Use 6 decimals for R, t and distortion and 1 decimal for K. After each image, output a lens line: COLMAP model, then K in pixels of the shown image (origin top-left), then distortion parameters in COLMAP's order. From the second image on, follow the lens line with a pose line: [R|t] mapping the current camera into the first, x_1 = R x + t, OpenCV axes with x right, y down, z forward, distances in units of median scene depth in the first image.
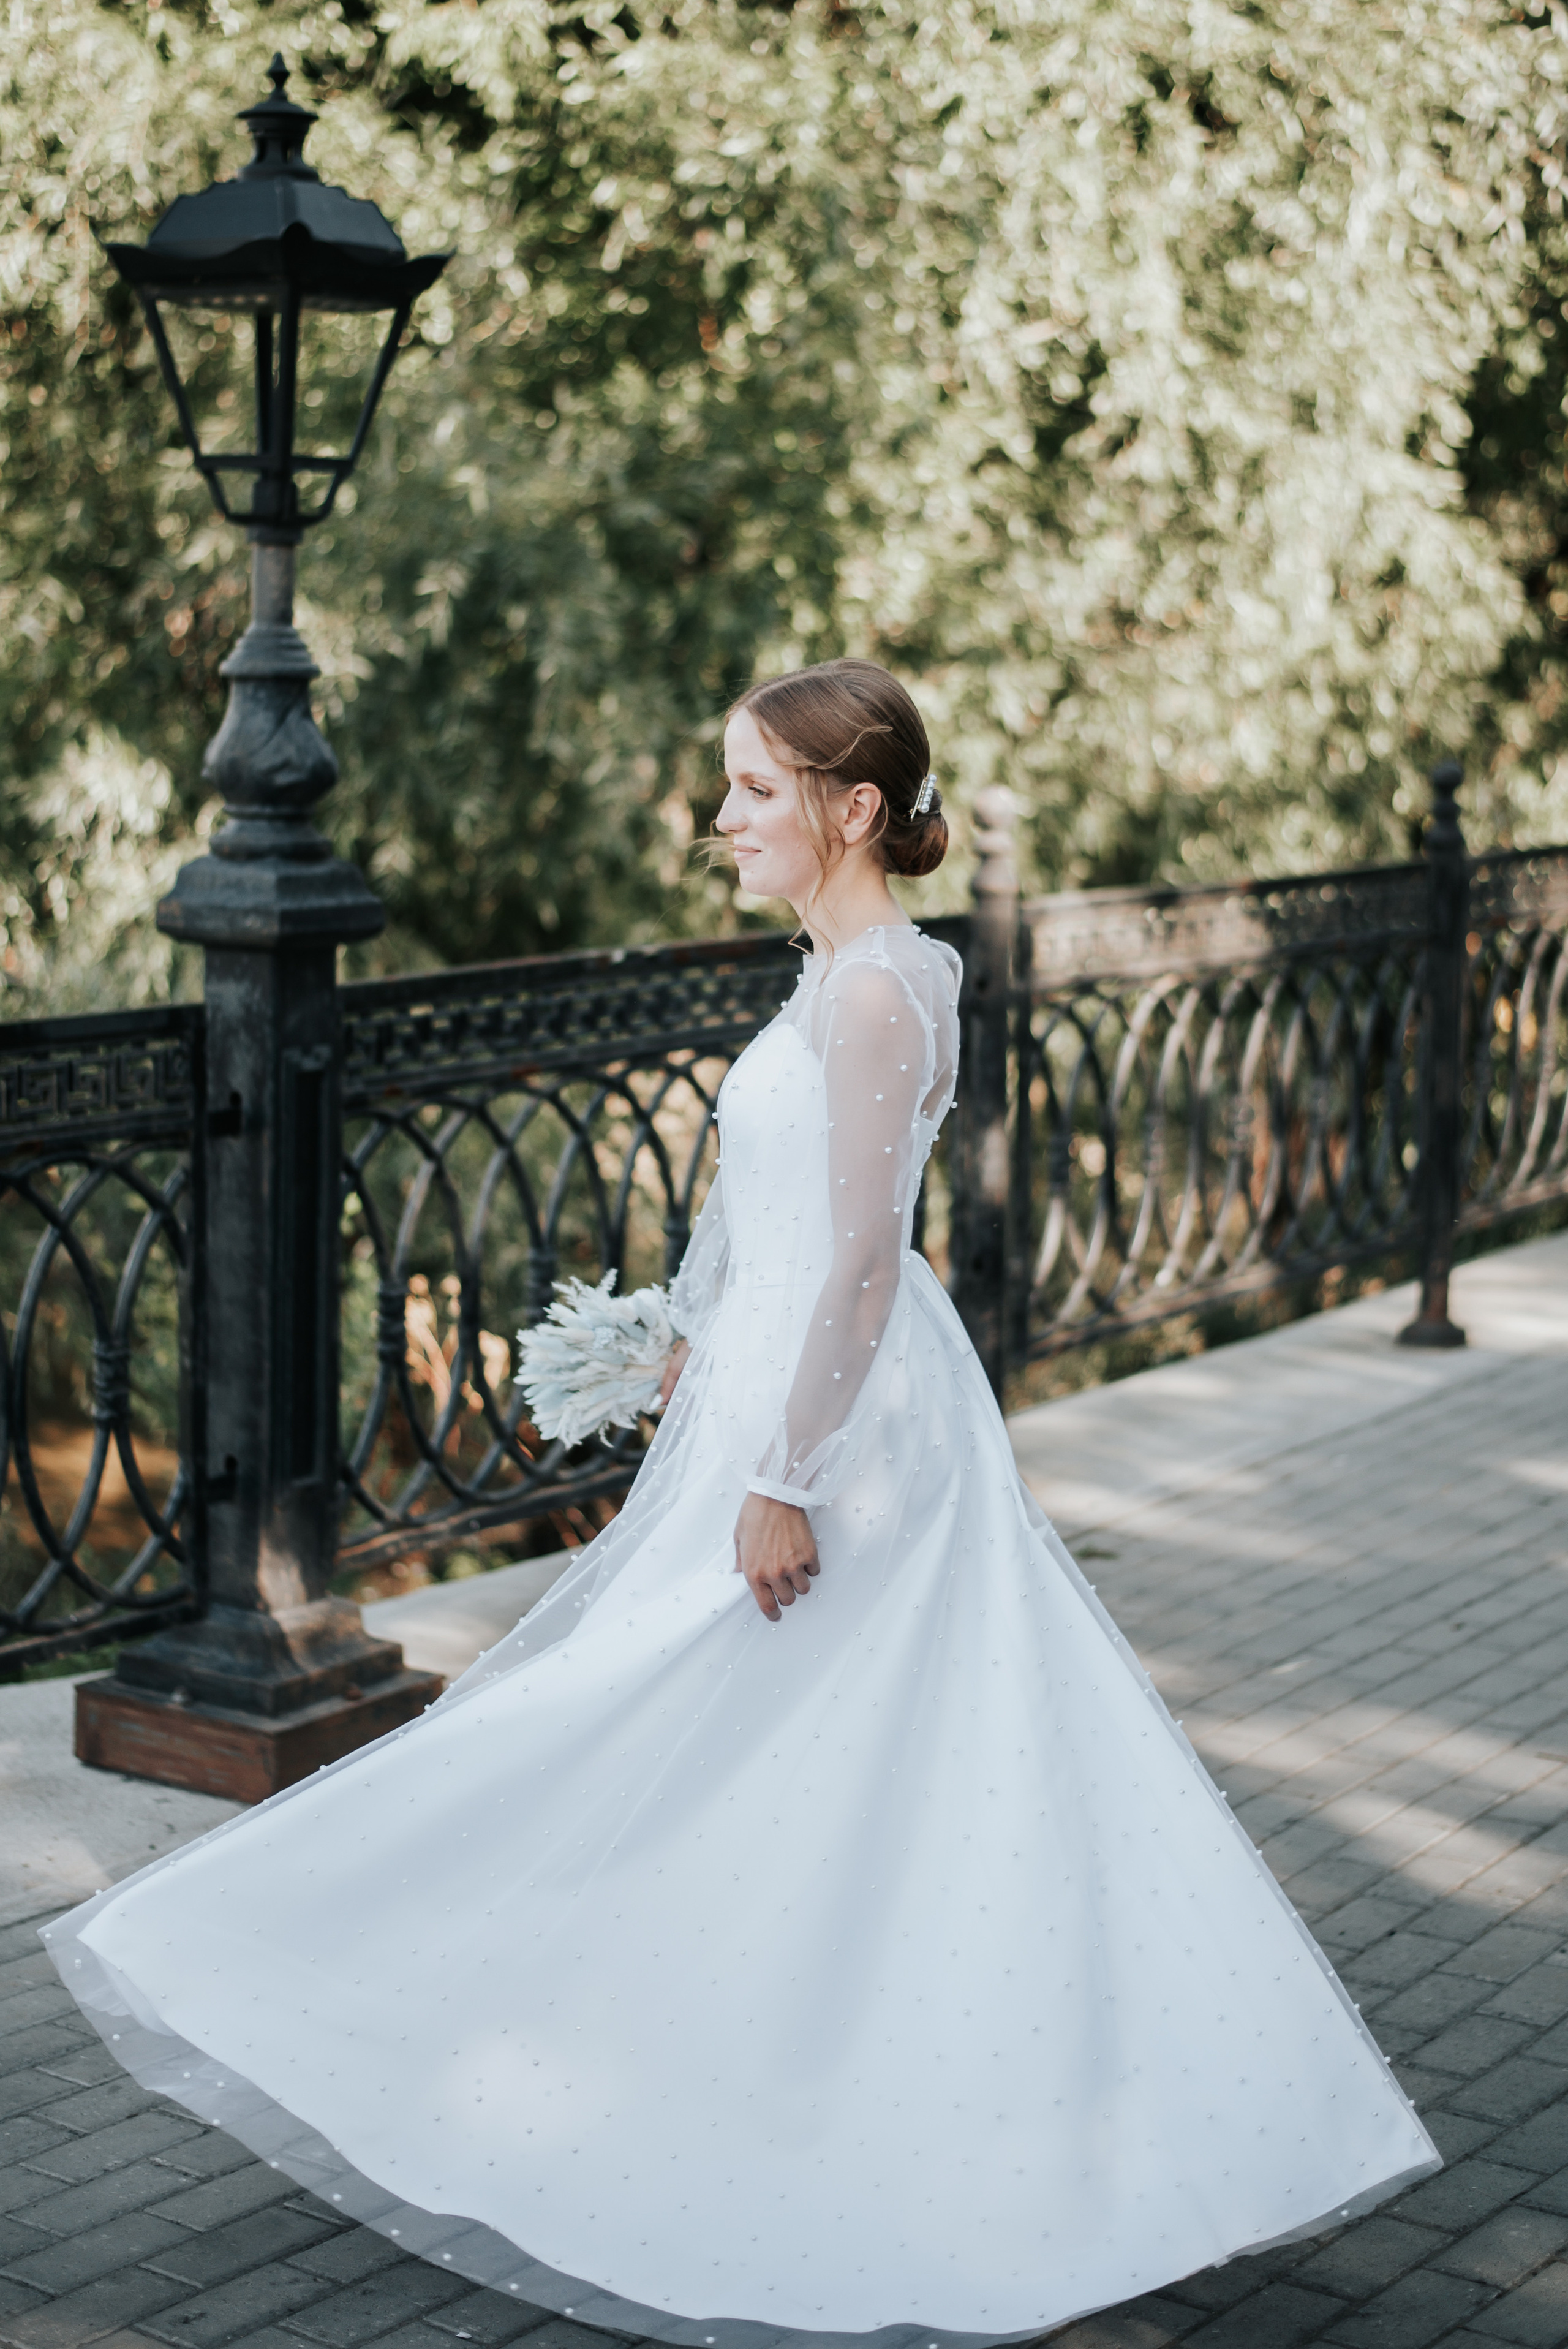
lens RADIAL K [[3988.7, 0, 783.0], [0, 3988.7, 1025.8], [0, 0, 1]] dist [-0.081096, -0.085465]
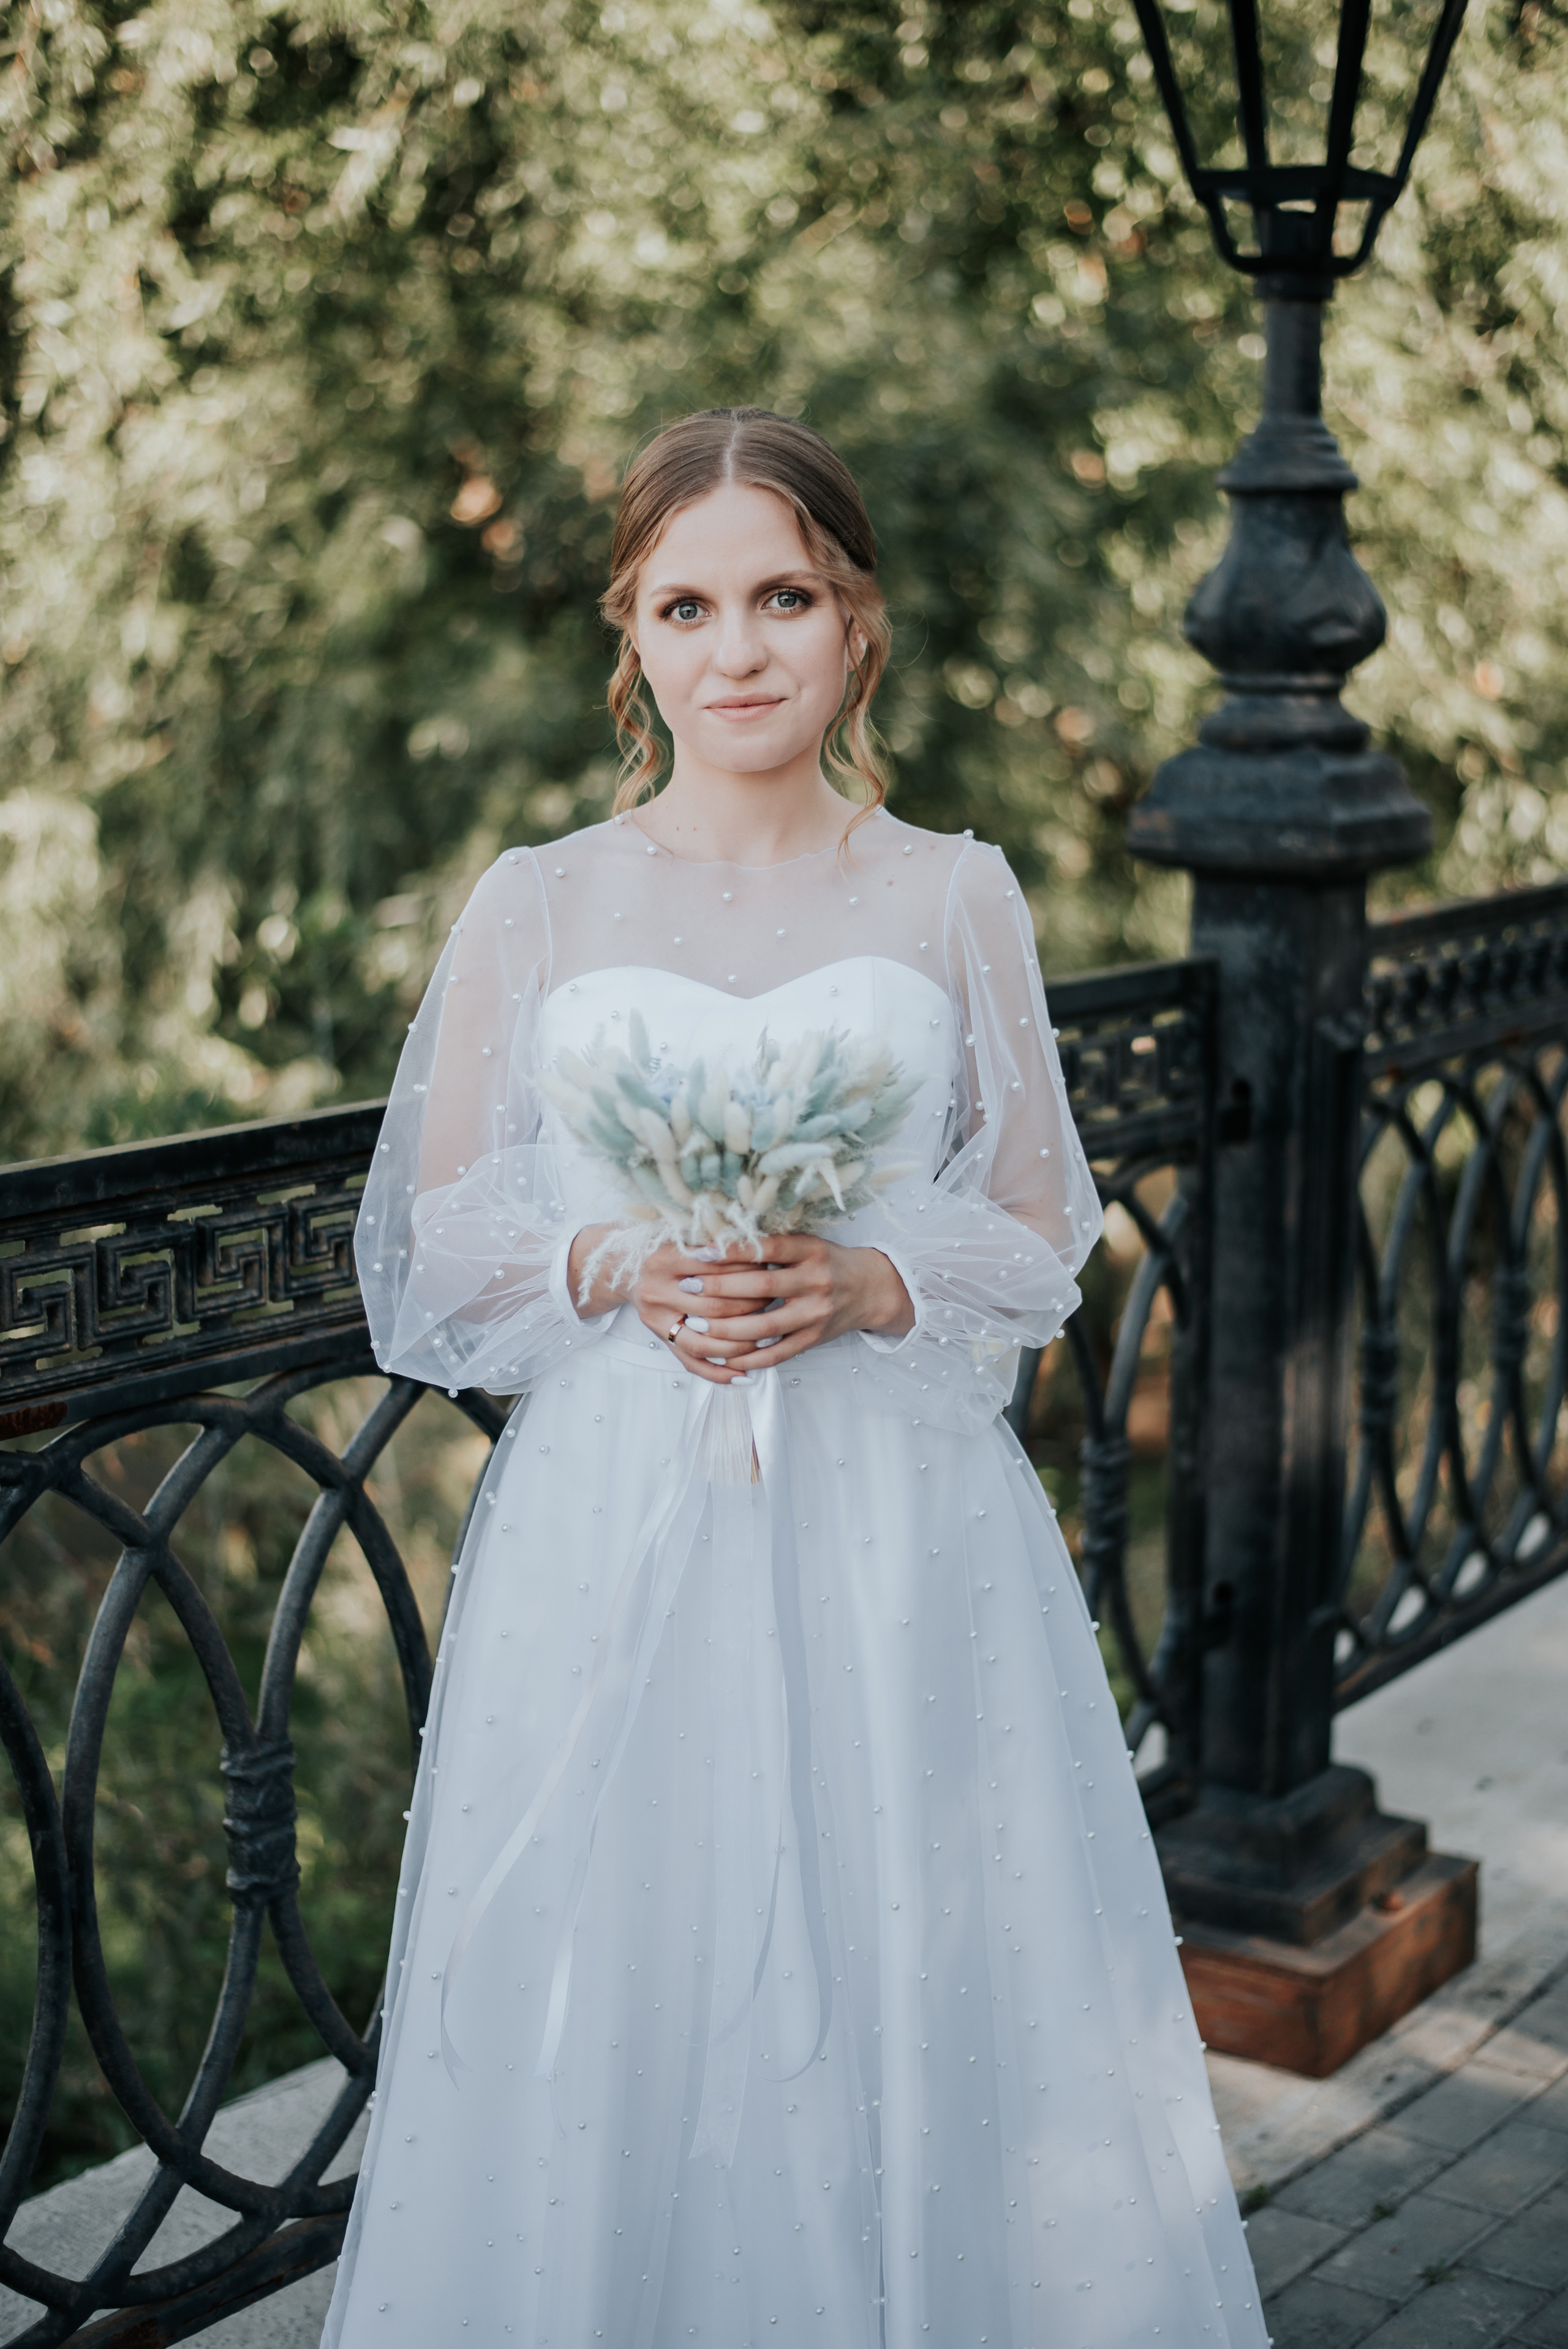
lens RADIAL K [[3518.9, 0, 773.4], [0, 3518.9, 1188.2], [0, 0, 1]] dist [-0.044607, -0.069091]
pose [[0.999831, -0.011649, -0.014249, -0.213507], [0.012634, 0.997385, 0.071164, -0.010051], [0.013383, -0.071332, 0.997363, 0.372051]]
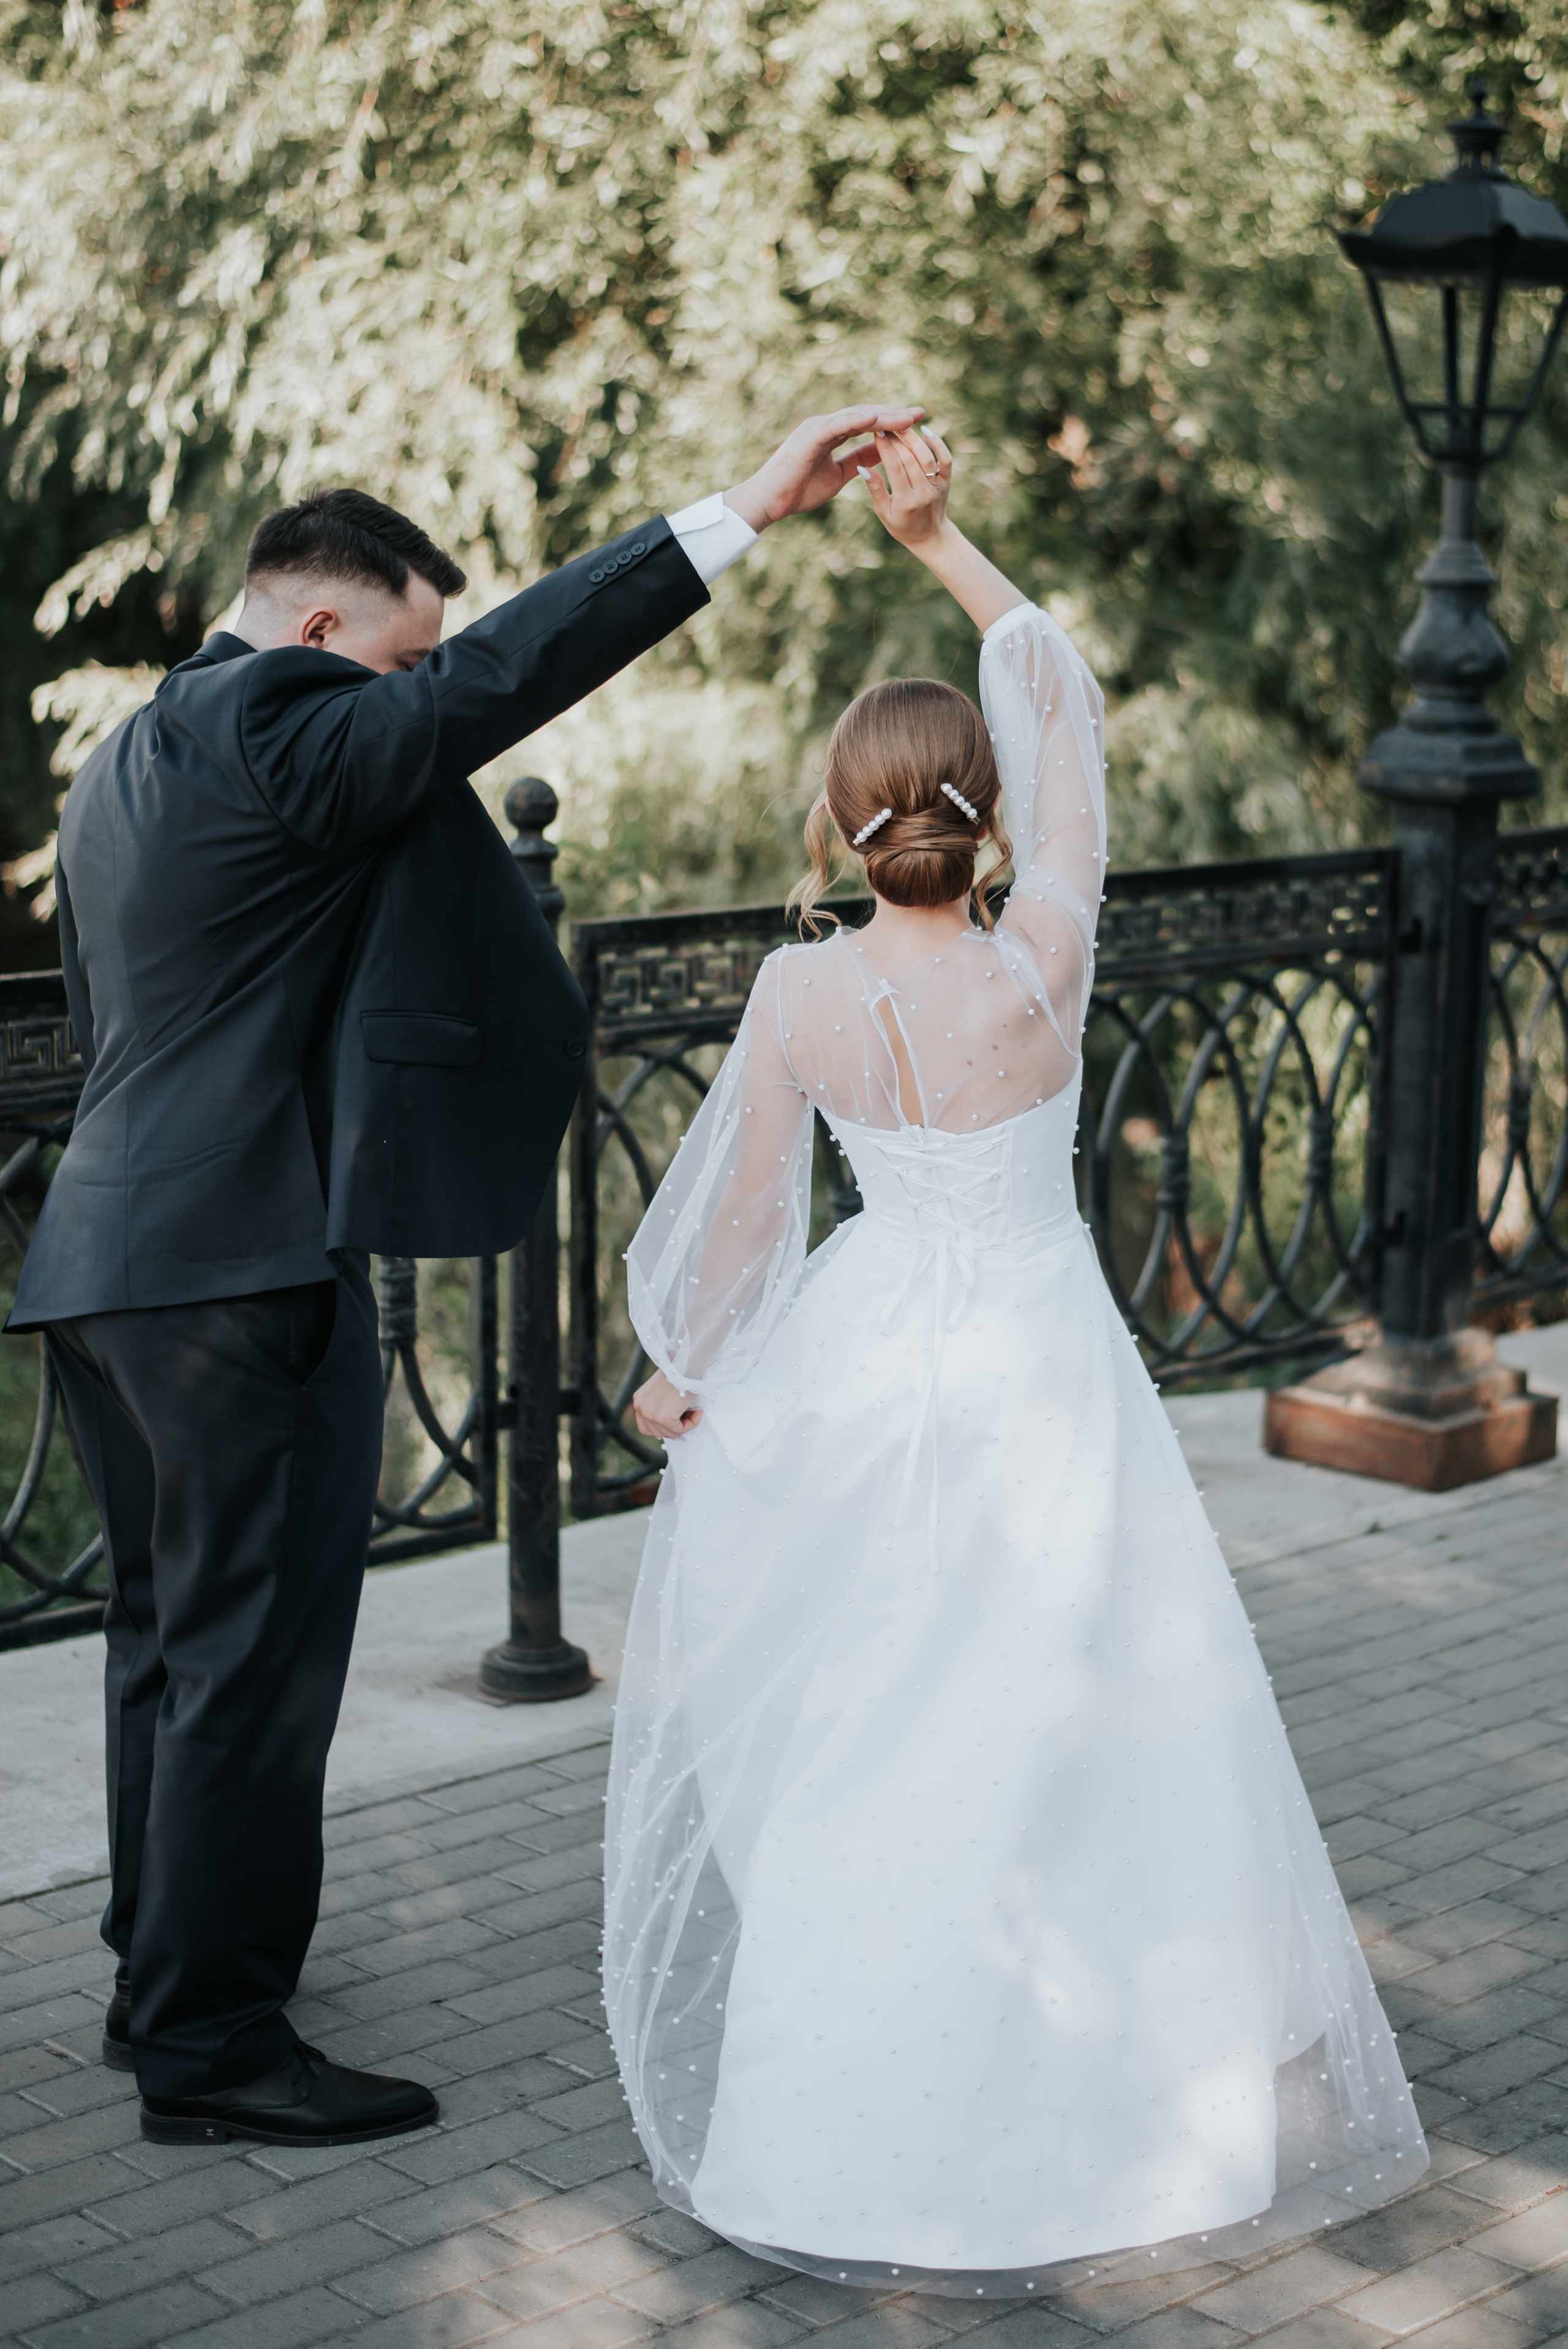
lens RADIAL K [[4145.7, 0, 863.2], [0, 4145.7, 963.1], [0, 0, 1]] dist [-0.095167, 0.058277]
pose [[0.987927, 0.032225, -0.151534, -0.112874], [-0.028088, 0.999174, 0.029369, -0.002417], [0.152355, -0.024758, 0.988016, -0.302736]]
